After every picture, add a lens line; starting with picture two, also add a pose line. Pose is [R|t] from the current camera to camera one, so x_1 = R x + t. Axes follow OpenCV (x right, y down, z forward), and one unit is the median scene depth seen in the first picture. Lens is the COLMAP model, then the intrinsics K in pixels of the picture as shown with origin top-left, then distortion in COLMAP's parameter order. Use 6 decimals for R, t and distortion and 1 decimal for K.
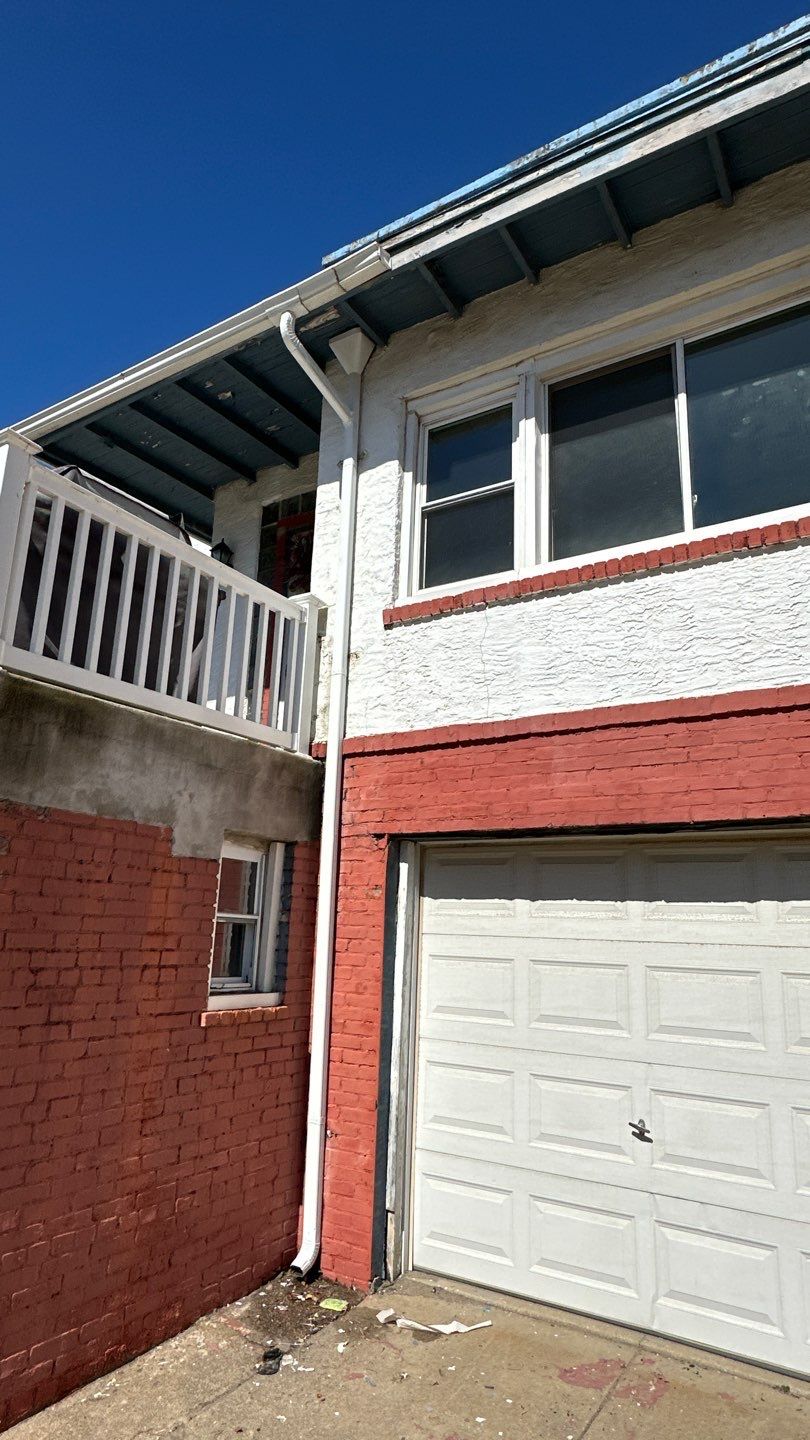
lens RADIAL K [[826.8, 0, 409.1], [0, 826.8, 719.8], [0, 0, 1]] dist [-0.003170, 0.001252]
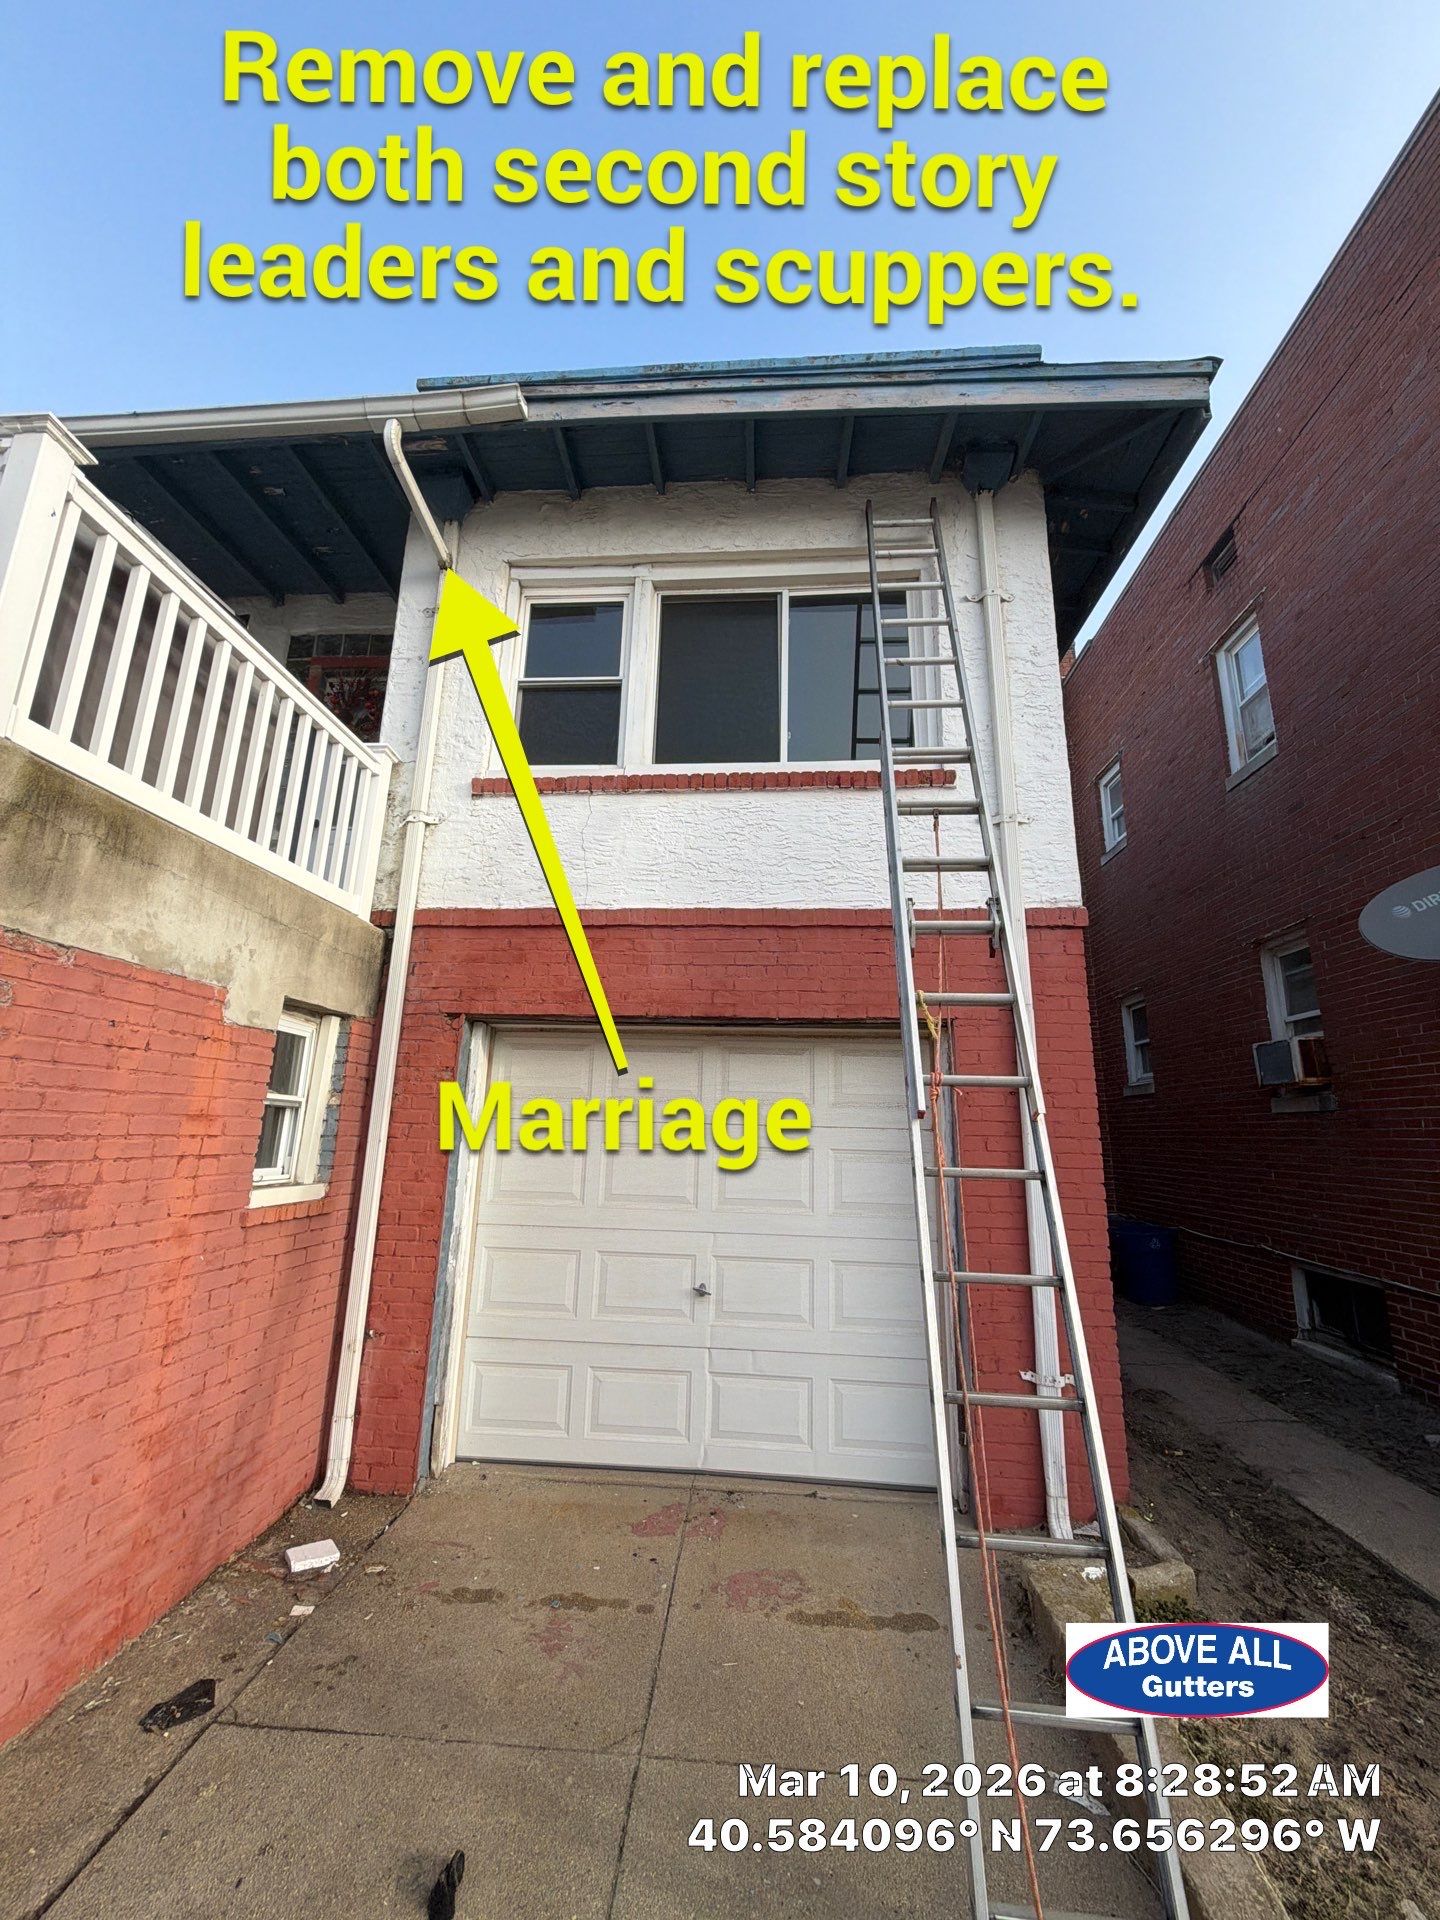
lens RADIAL K [[758.8, 0, 715.7], [0, 758.8, 956.0], [0, 0, 1]] dist [-0.000076, 0.000298]
pose [[0.884809, 0.095917, 0.455974, -0.198745], [-0.112422, 0.993619, 0.009139, 0.036520], [-0.452188, -0.059348, 0.889946, 0.111669]]
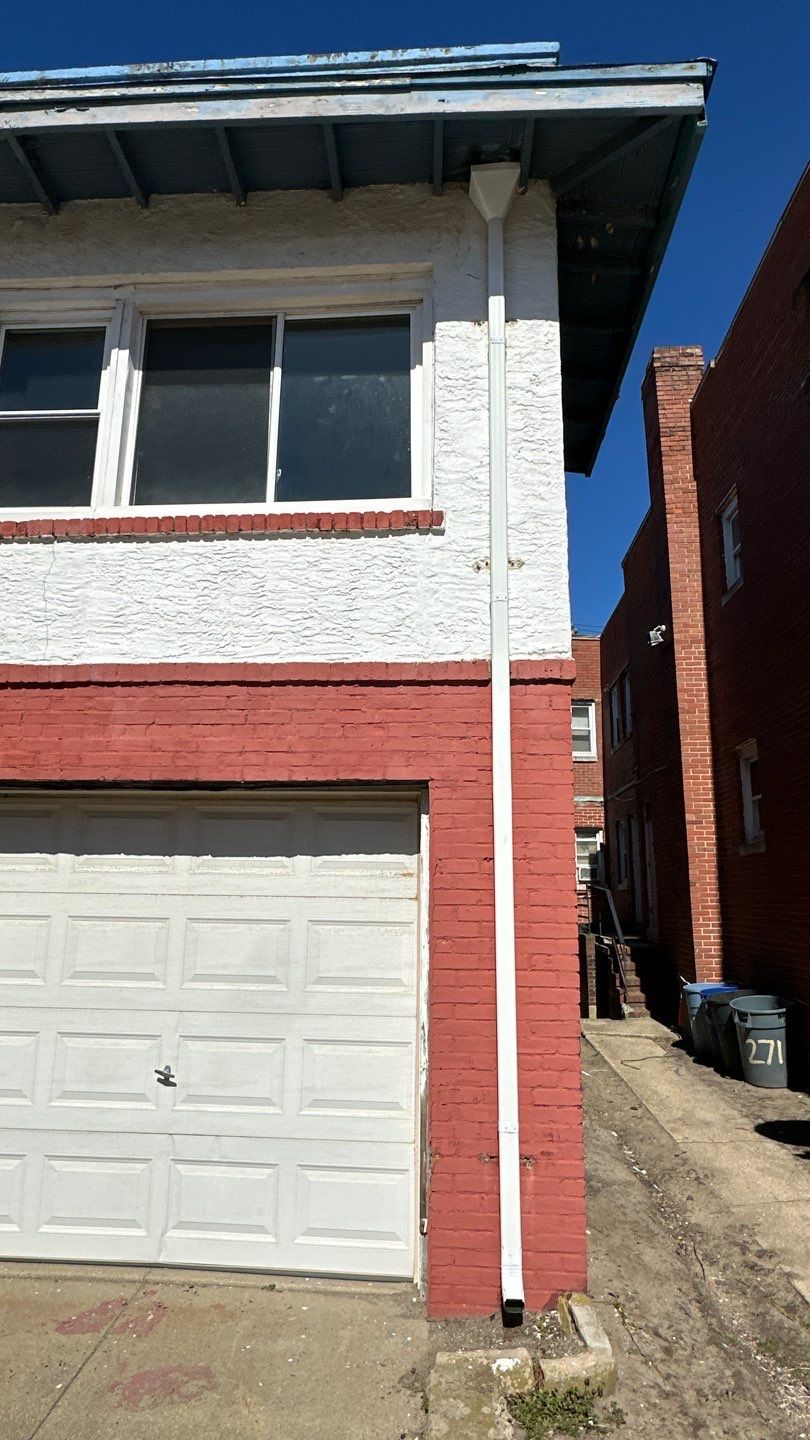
lens RADIAL K [[826.8, 0, 402.9], [0, 826.8, 720.3], [0, 0, 1]] dist [-0.003170, 0.001252]
pose [[0.880248, 0.078448, 0.467984, 0.022515], [-0.103200, 0.994282, 0.027442, -0.002764], [-0.463156, -0.072452, 0.883311, -0.013836]]
